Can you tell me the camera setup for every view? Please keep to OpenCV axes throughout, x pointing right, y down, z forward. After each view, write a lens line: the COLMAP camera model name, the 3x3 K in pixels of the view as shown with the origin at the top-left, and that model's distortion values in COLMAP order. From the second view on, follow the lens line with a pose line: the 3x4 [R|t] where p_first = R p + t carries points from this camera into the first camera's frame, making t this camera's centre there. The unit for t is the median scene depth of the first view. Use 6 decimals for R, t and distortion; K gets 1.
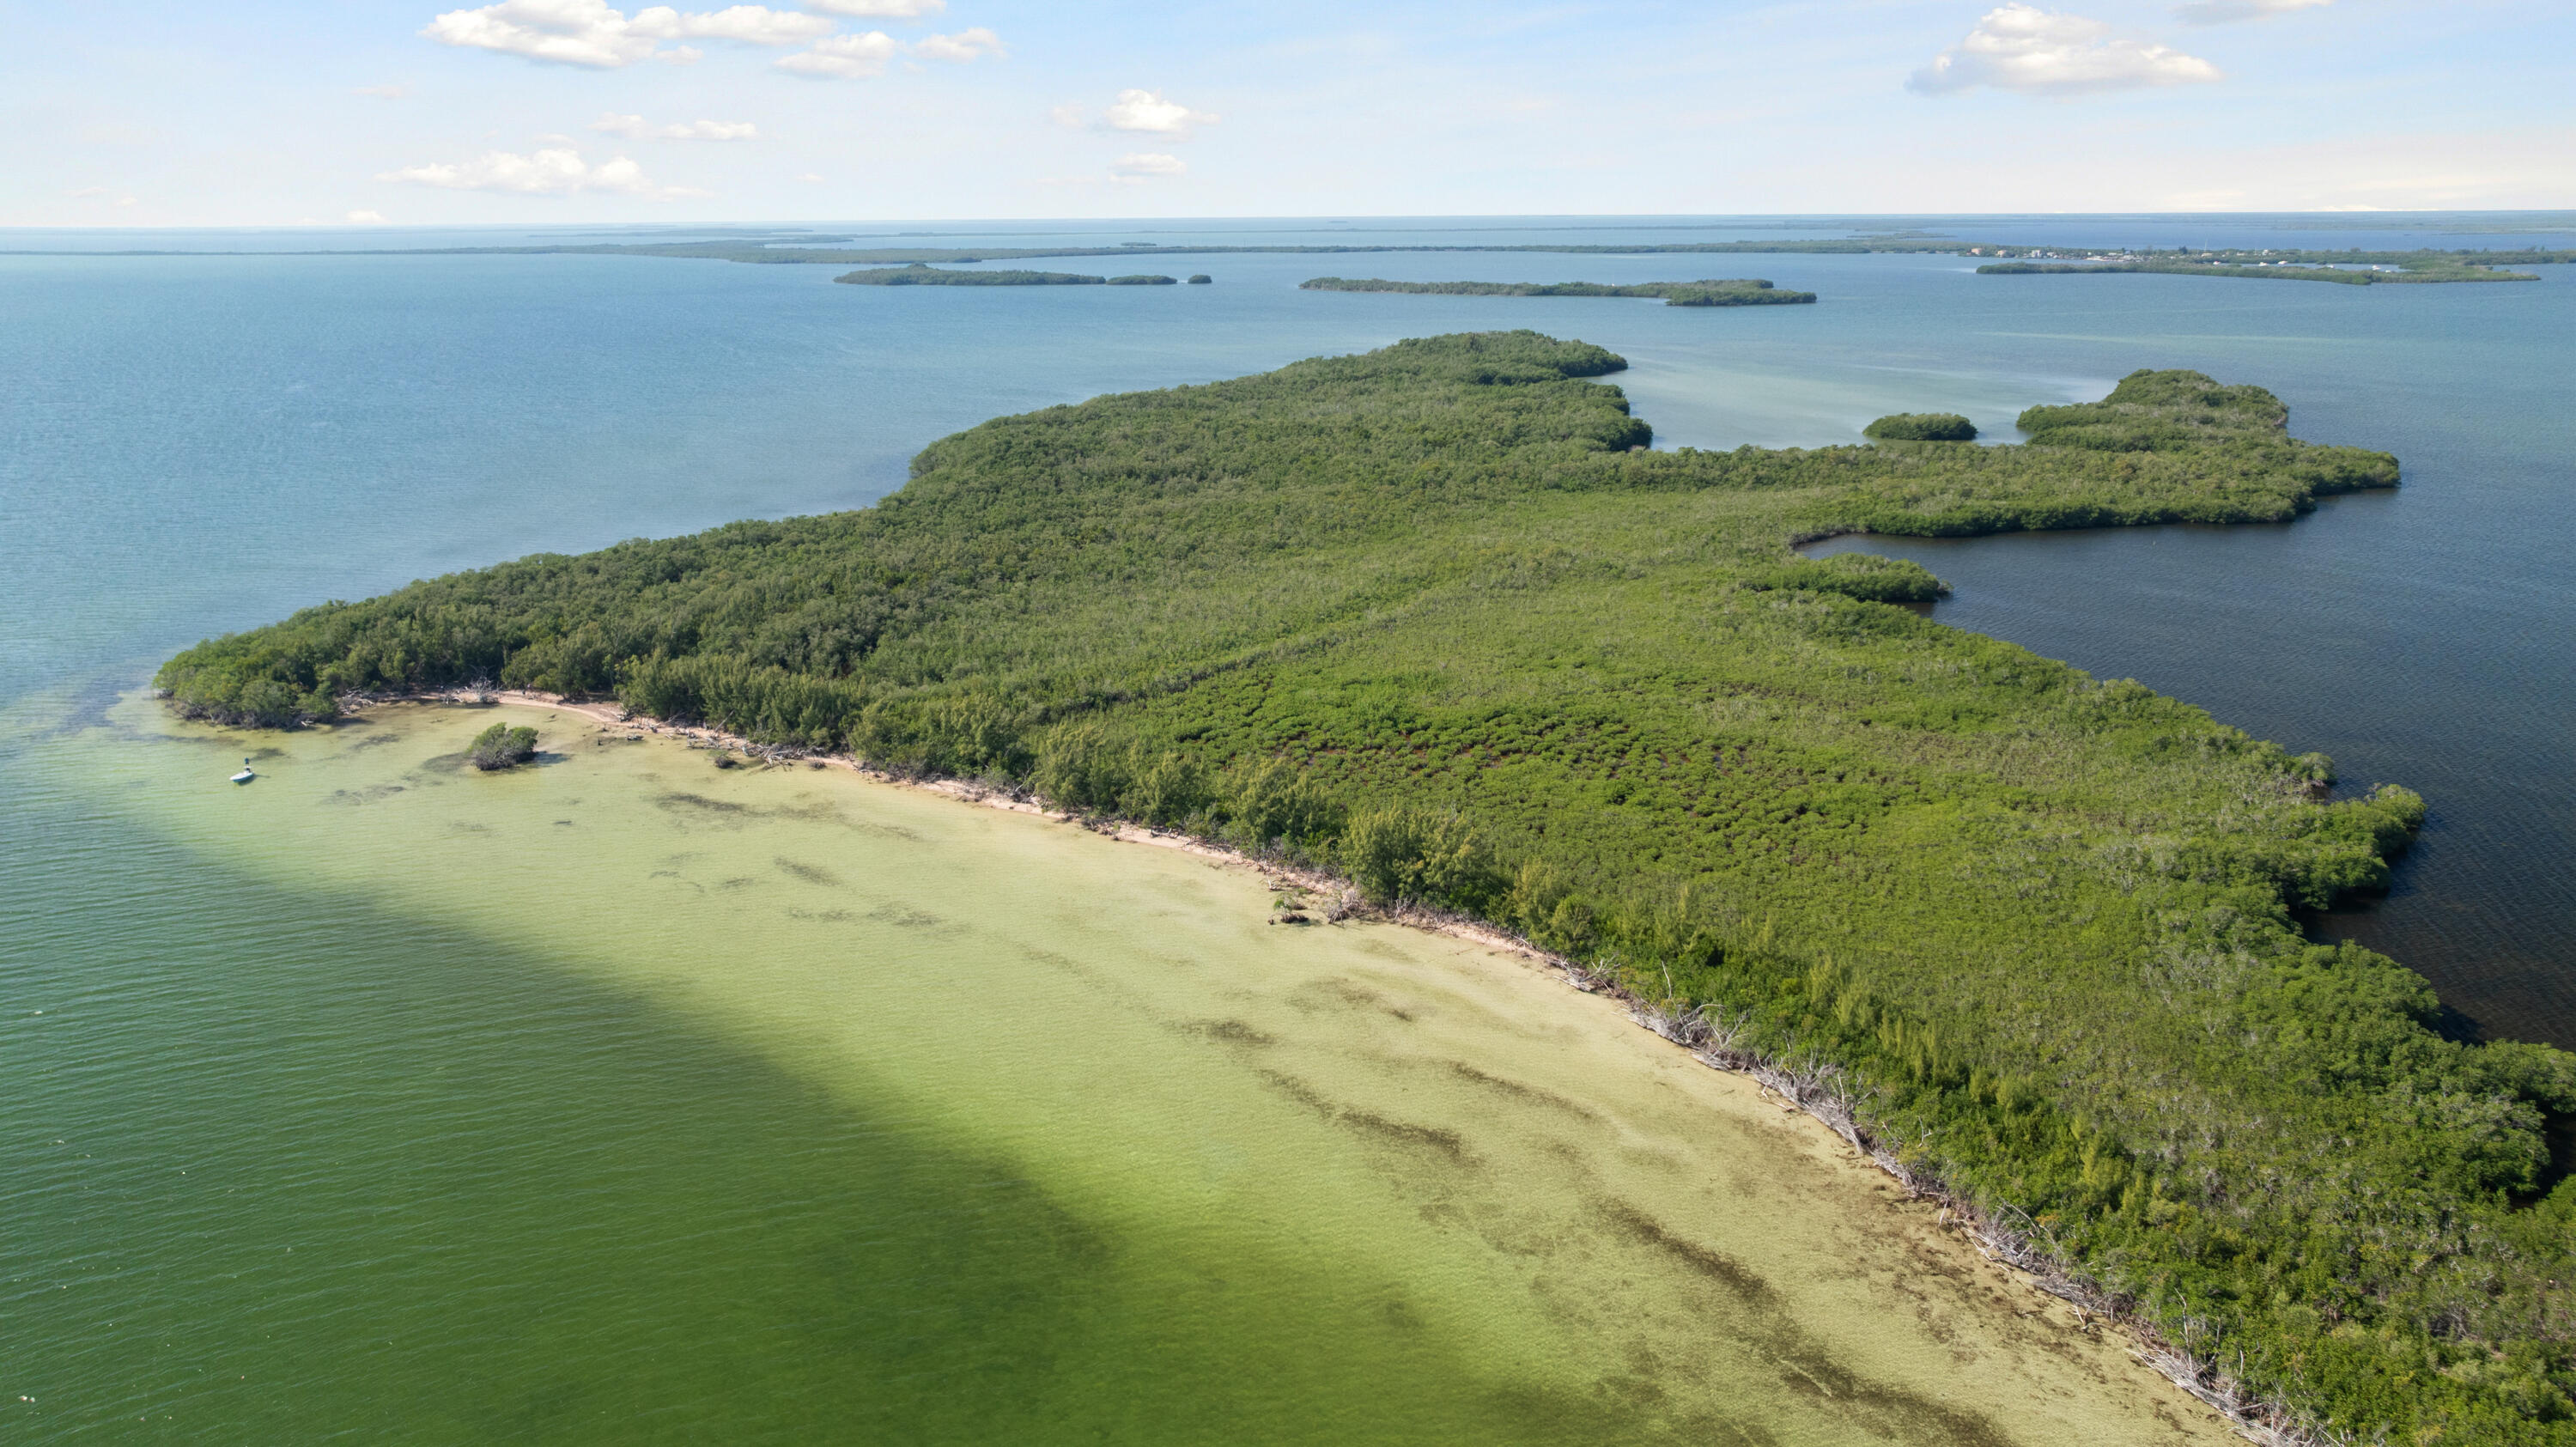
lens RADIAL K [[1817.2, 0, 1288.0], [0, 1817.2, 723.5], [0, 0, 1]] dist [-0.014741, -0.006740]
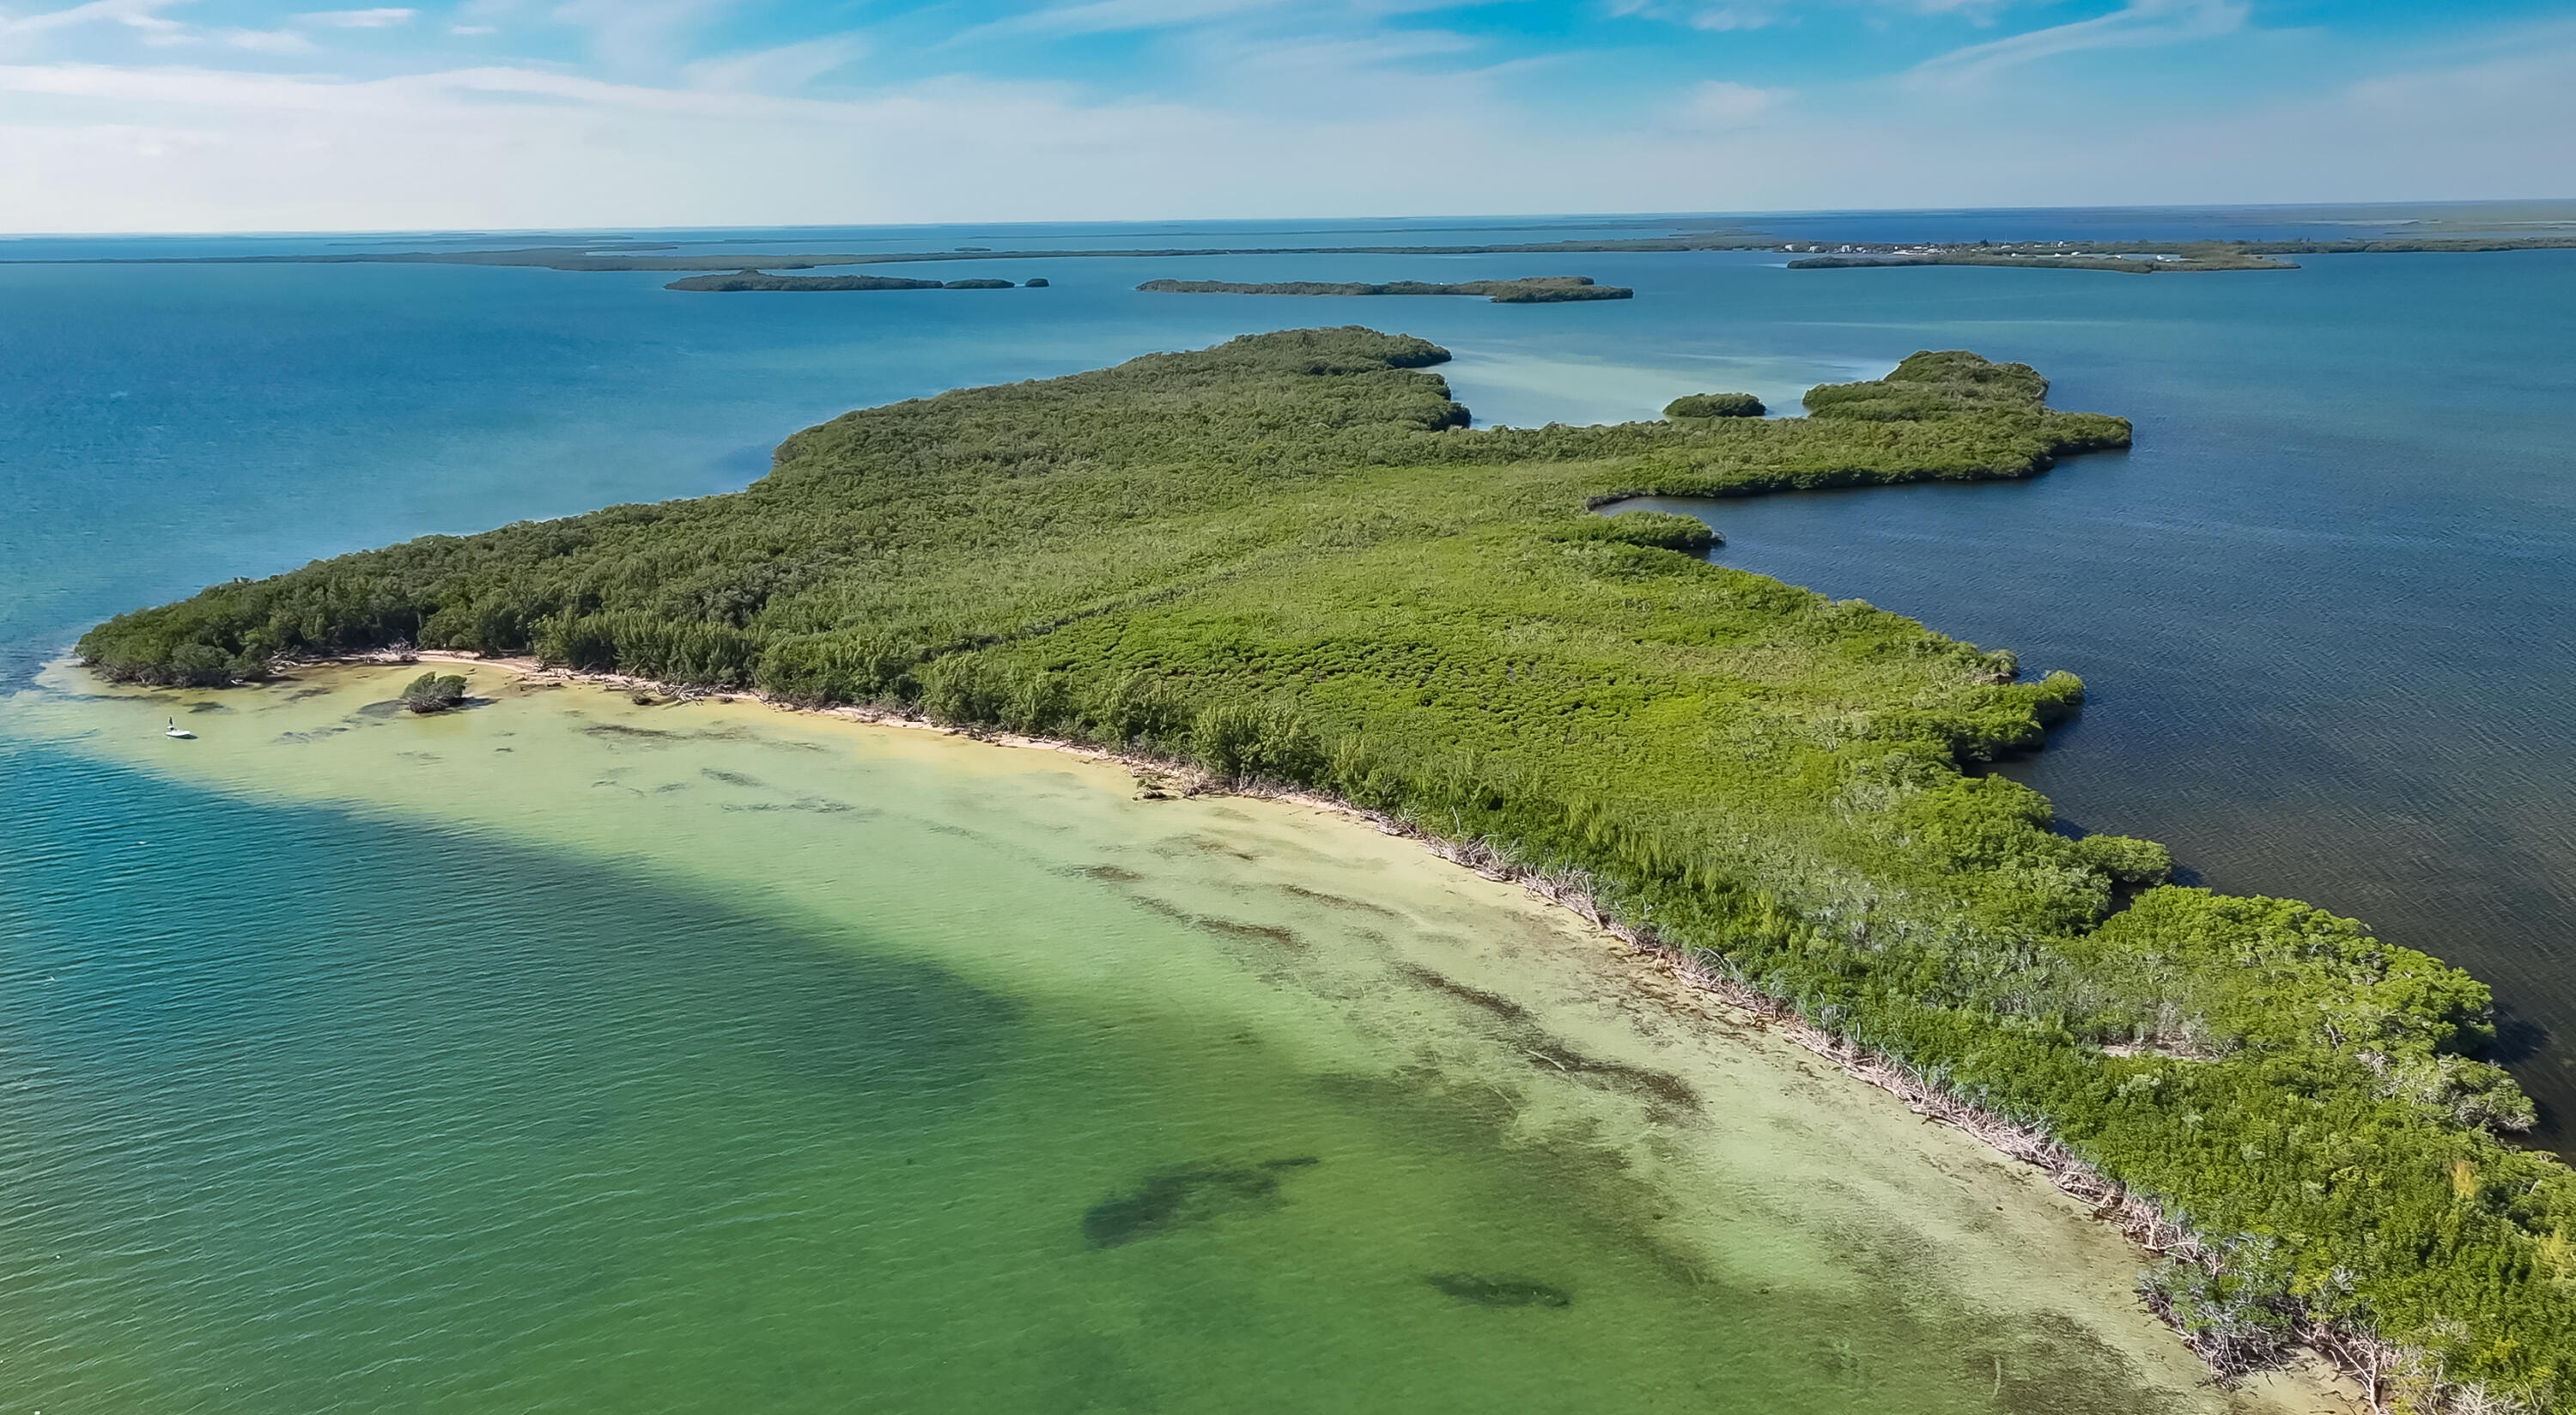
lens RADIAL K [[1815.8, 0, 1288.0], [0, 1815.8, 707.5], [0, 0, 1]] dist [0.009788, 0.000327]
pose [[0.996093, -0.030055, 0.083045, -0.004724], [0.030918, 0.999480, -0.009120, 0.046991], [-0.082727, 0.011652, 0.996504, -0.150759]]
